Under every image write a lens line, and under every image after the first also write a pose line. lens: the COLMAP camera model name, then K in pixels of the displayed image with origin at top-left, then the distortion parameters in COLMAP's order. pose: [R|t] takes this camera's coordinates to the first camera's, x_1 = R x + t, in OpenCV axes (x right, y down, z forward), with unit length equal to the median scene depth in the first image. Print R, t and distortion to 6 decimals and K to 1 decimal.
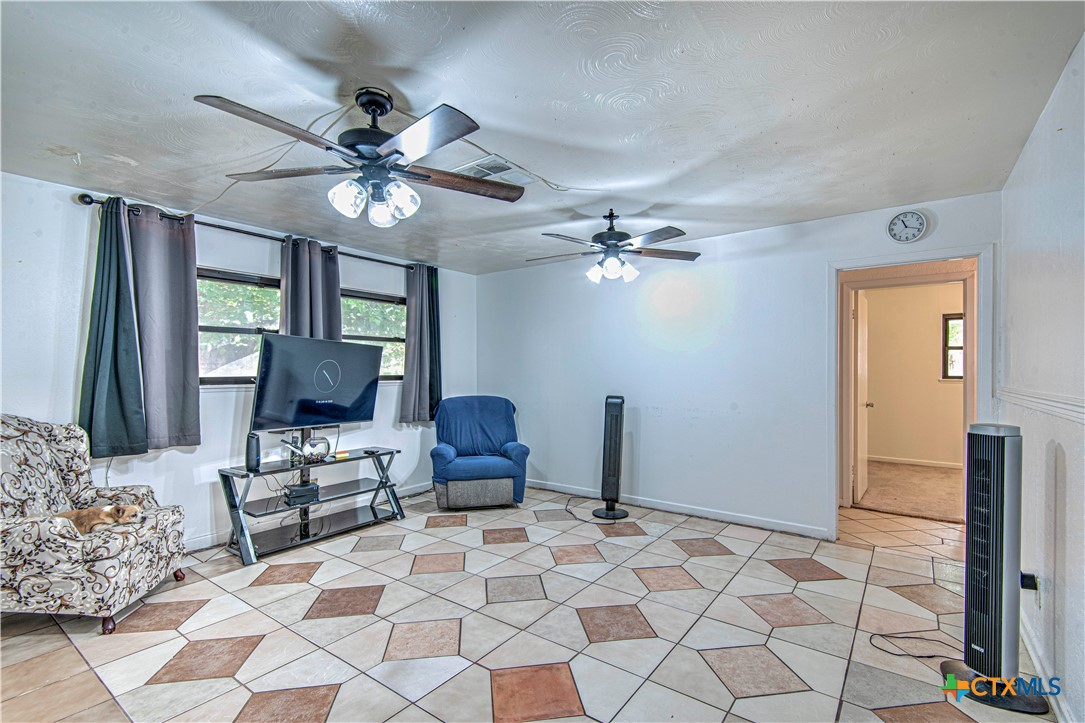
lens RADIAL K [[504.7, 0, 548.3], [0, 504.7, 377.9], [0, 0, 1]] dist [0.025334, -0.015327]
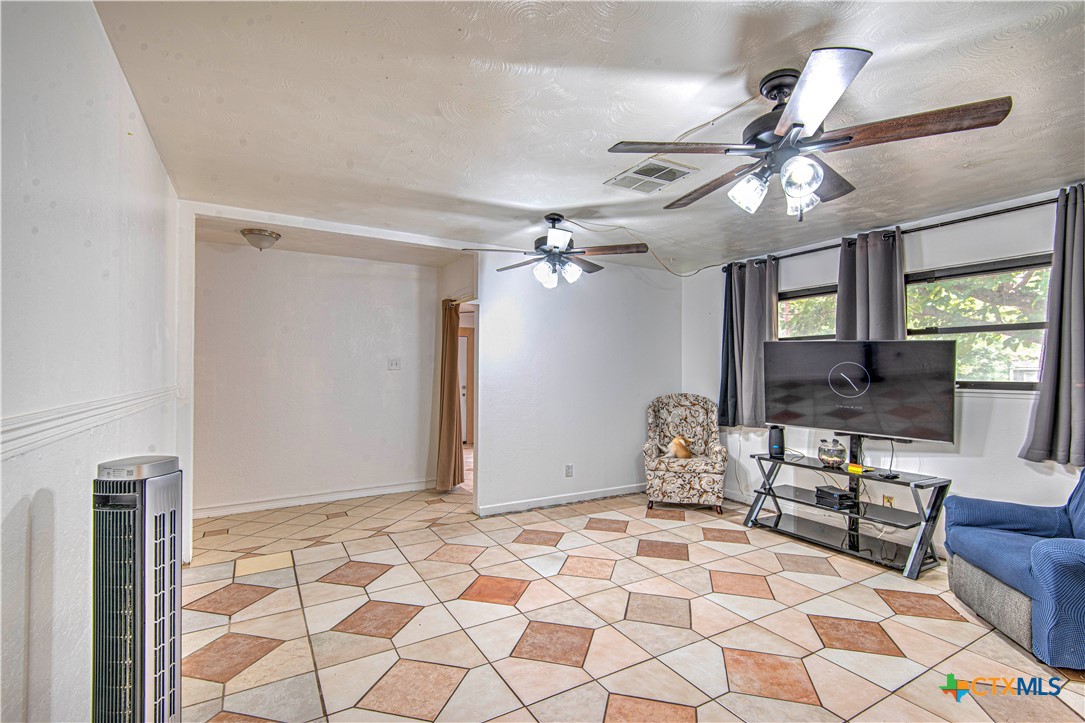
lens RADIAL K [[504.7, 0, 548.3], [0, 504.7, 377.9], [0, 0, 1]] dist [0.025334, -0.015327]
pose [[-0.410970, 0.012853, -0.911558, 0.723884], [-0.019329, 0.999553, 0.022808, -0.020229], [0.911444, 0.026993, -0.410538, 1.003125]]
